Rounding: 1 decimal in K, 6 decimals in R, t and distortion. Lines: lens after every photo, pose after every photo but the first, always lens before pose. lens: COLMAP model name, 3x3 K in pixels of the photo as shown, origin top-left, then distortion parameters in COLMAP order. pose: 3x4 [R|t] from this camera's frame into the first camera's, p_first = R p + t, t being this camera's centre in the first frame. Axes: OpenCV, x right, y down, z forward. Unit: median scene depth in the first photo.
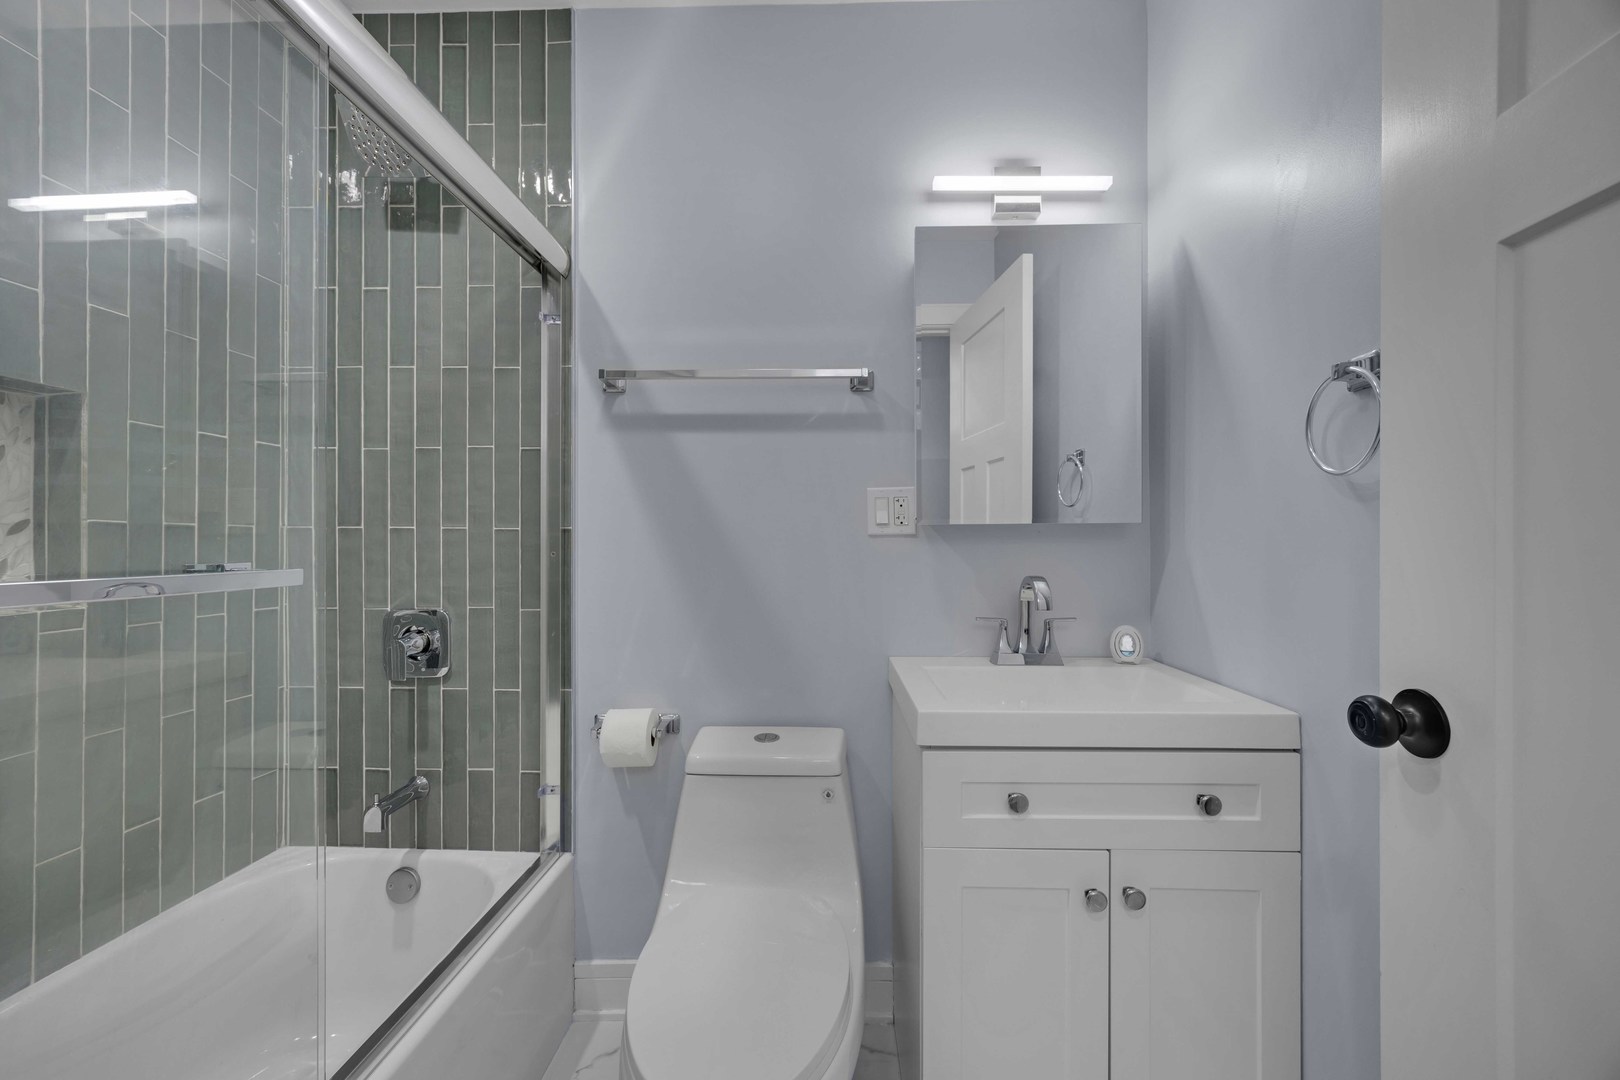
lens RADIAL K [[619.2, 0, 816.2], [0, 619.2, 538.6], [0, 0, 1]] dist [-0.000359, 0.000054]
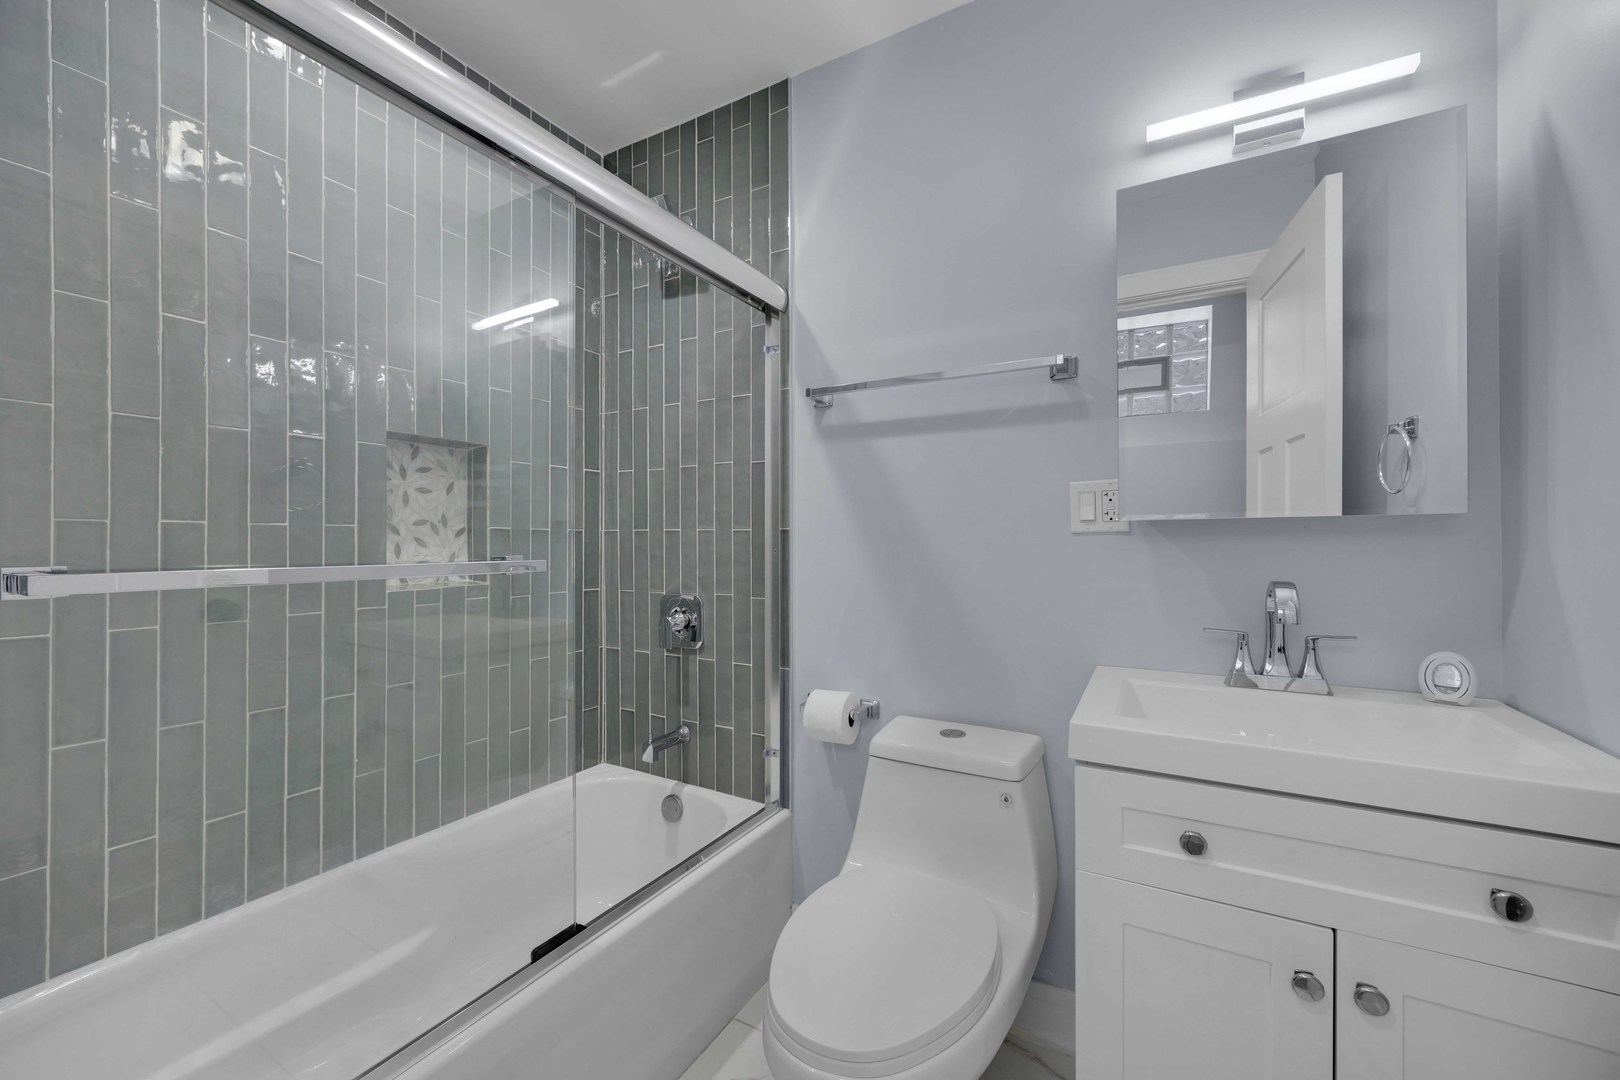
lens RADIAL K [[619.2, 0, 816.2], [0, 619.2, 537.6], [0, 0, 1]] dist [-0.000359, 0.000054]
pose [[0.889231, -0.004009, -0.457441, 0.181461], [0.004821, 0.999988, 0.000609, -0.001027], [0.457433, -0.002747, 0.889240, -0.003624]]
